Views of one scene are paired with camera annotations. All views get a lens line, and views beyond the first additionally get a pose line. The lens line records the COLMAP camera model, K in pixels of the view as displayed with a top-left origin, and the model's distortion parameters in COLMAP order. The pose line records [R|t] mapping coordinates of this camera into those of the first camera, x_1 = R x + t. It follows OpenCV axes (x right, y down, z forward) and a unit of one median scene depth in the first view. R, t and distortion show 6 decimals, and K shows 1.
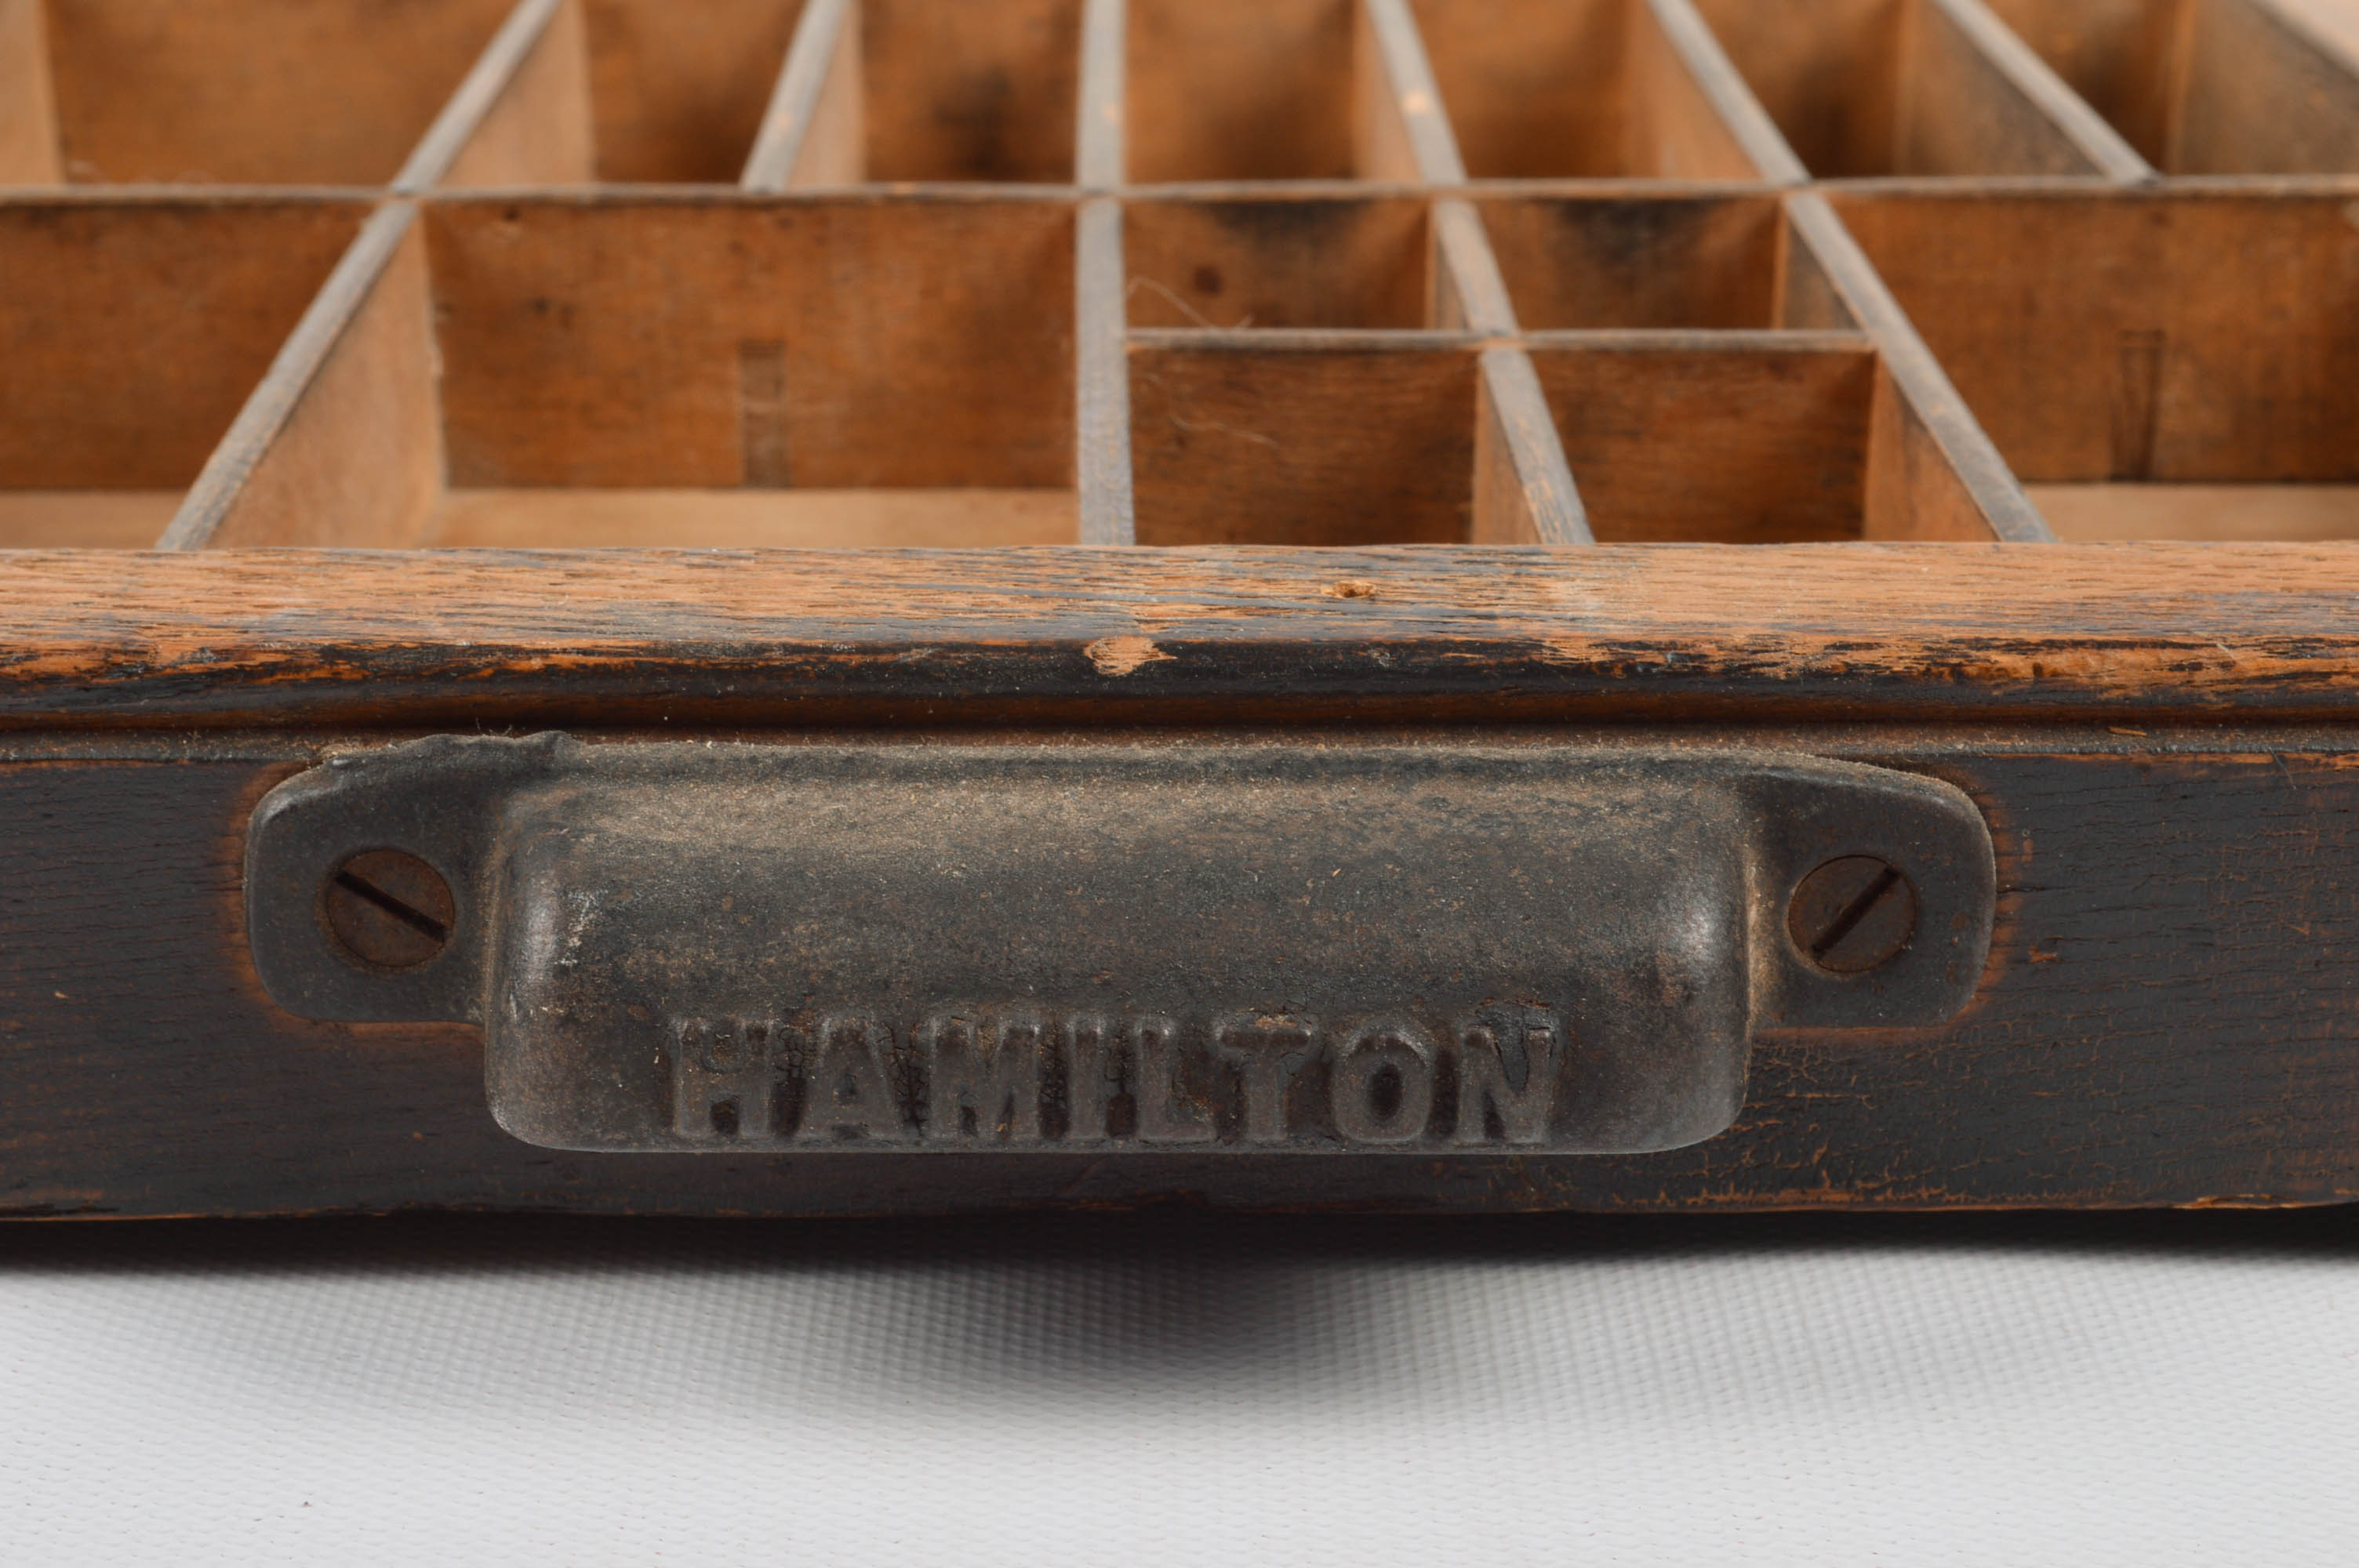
lens RADIAL K [[4020.7, 0, 1179.5], [0, 4020.7, 784.0], [0, 0, 1]] dist [-0.014982, 0.077256]
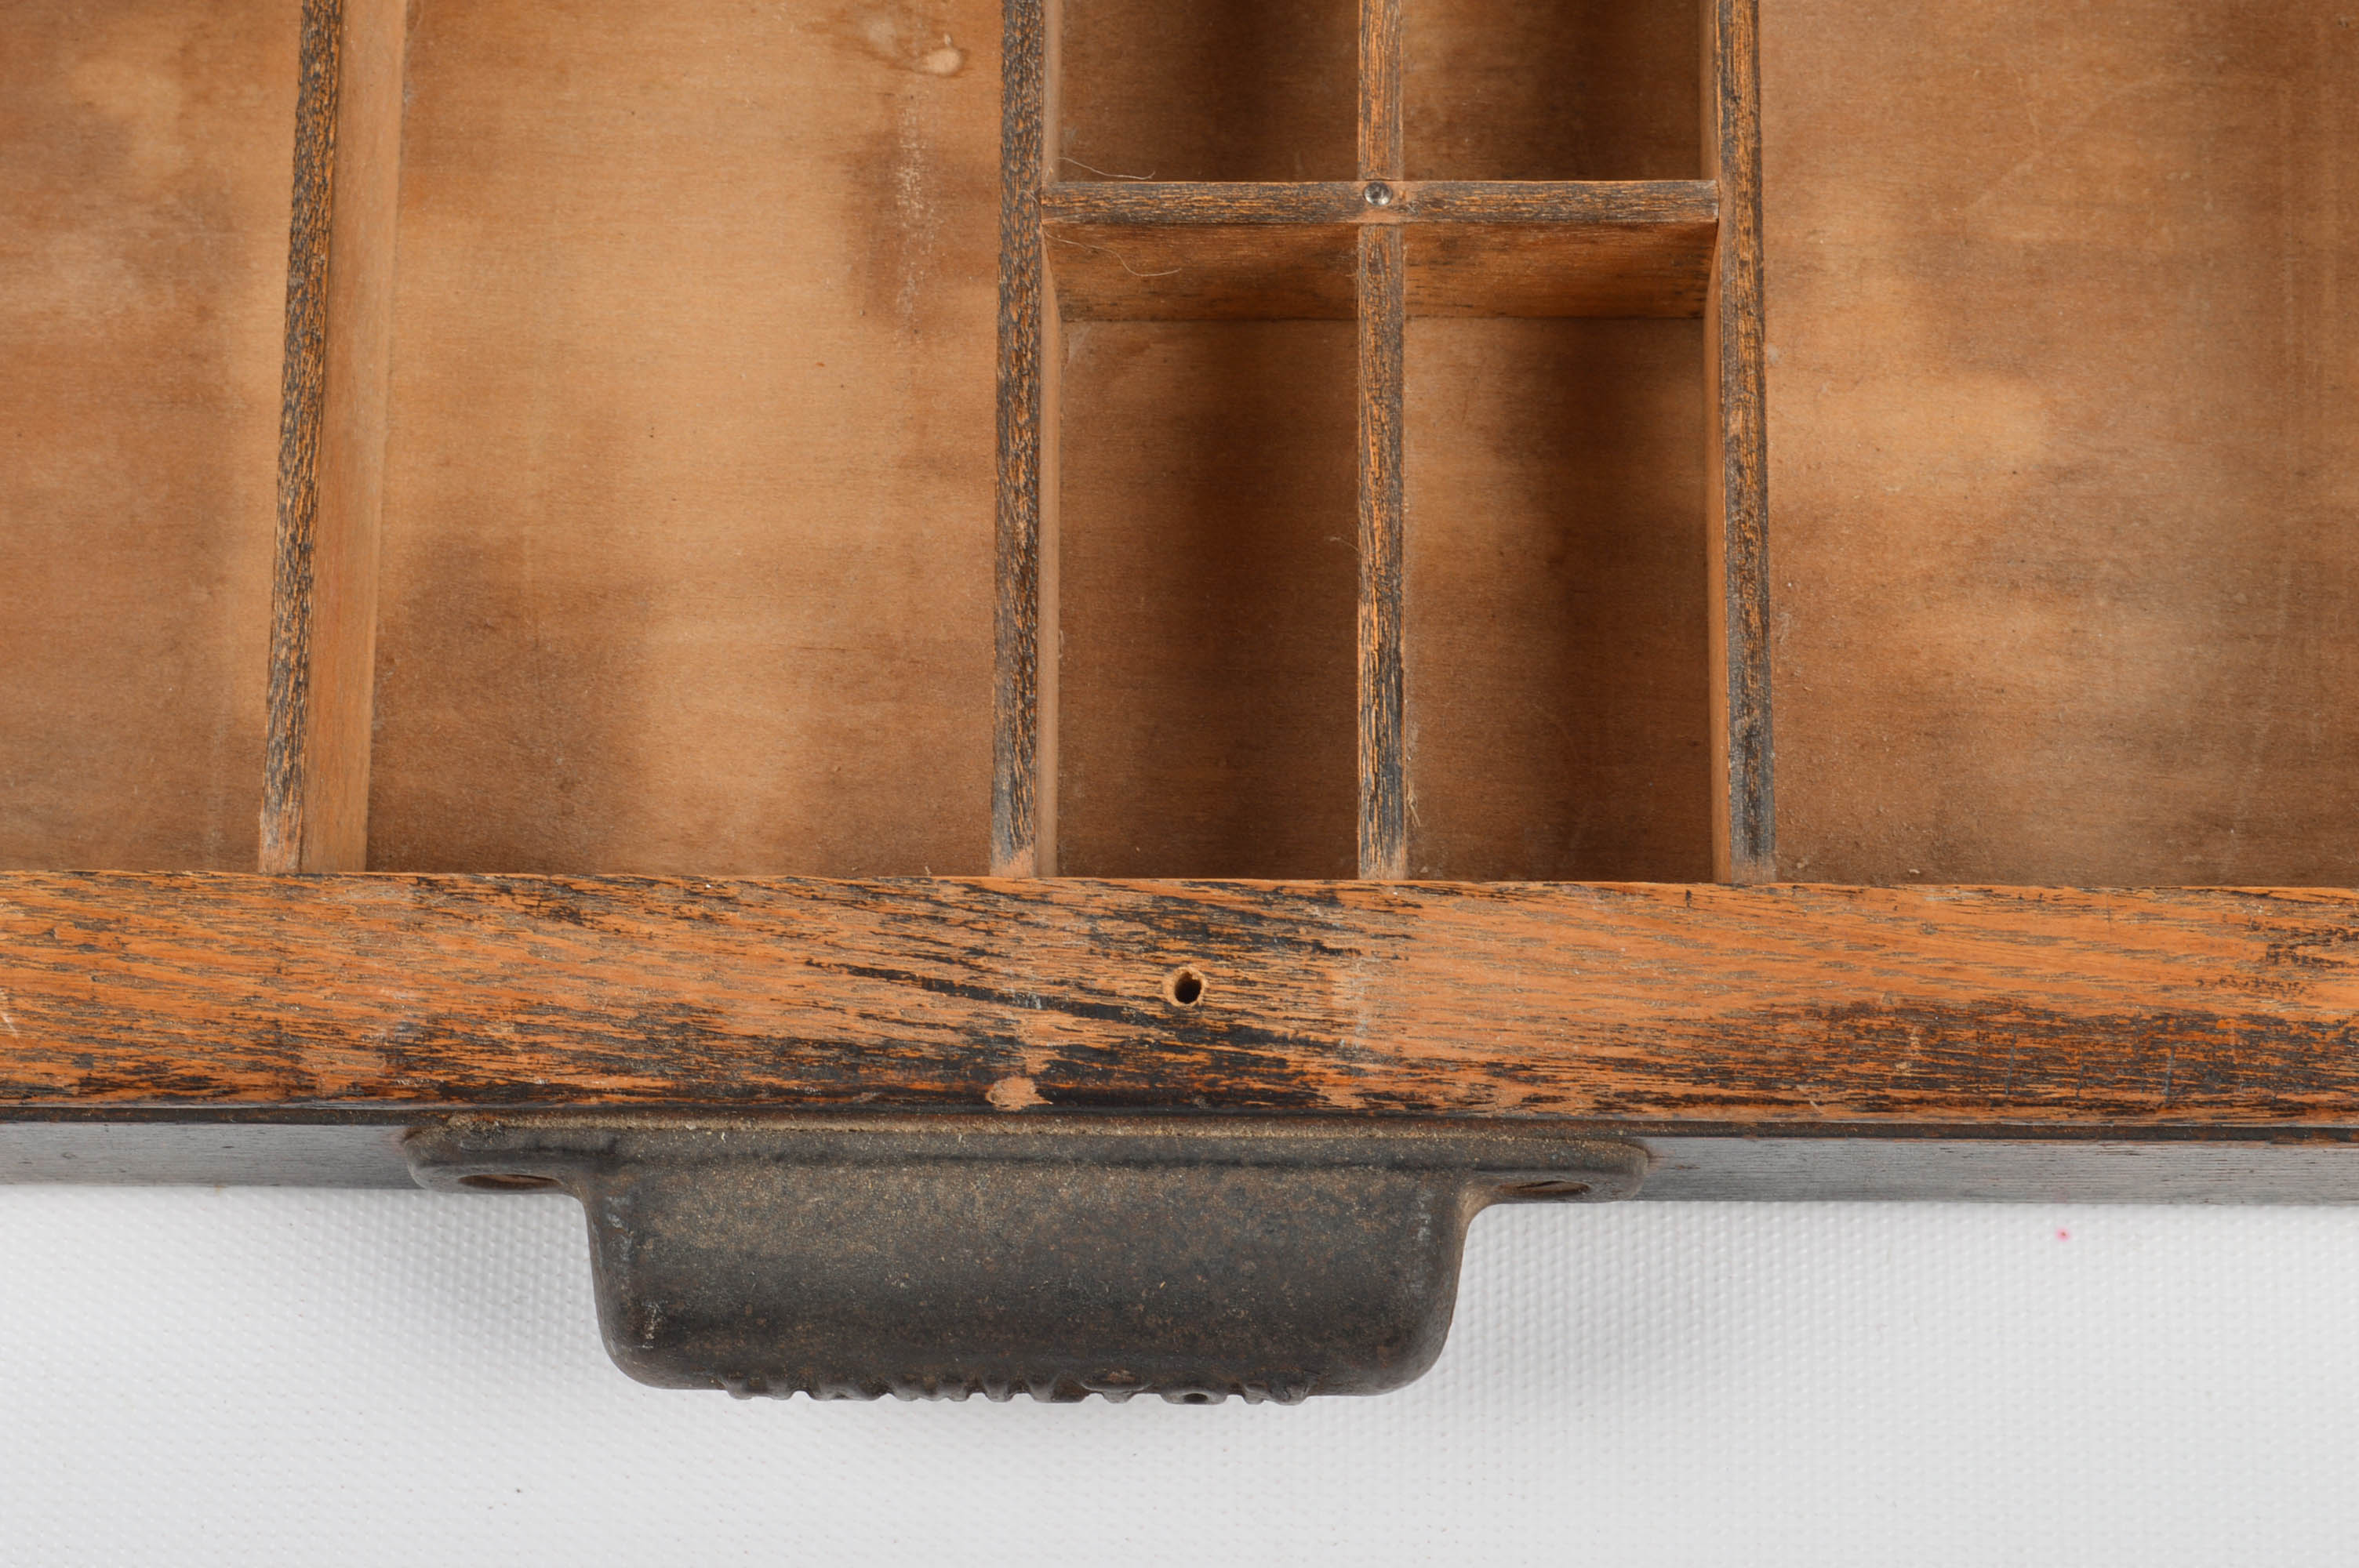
lens RADIAL K [[5291.0, 0, 1179.5], [0, 5291.0, 784.0], [0, 0, 1]] dist [0.035980, -0.179433]
pose [[0.998626, 0.017214, -0.049489, 0.132766], [0.029388, 0.597941, 0.801001, -1.572161], [0.043380, -0.801355, 0.596614, 0.001281]]
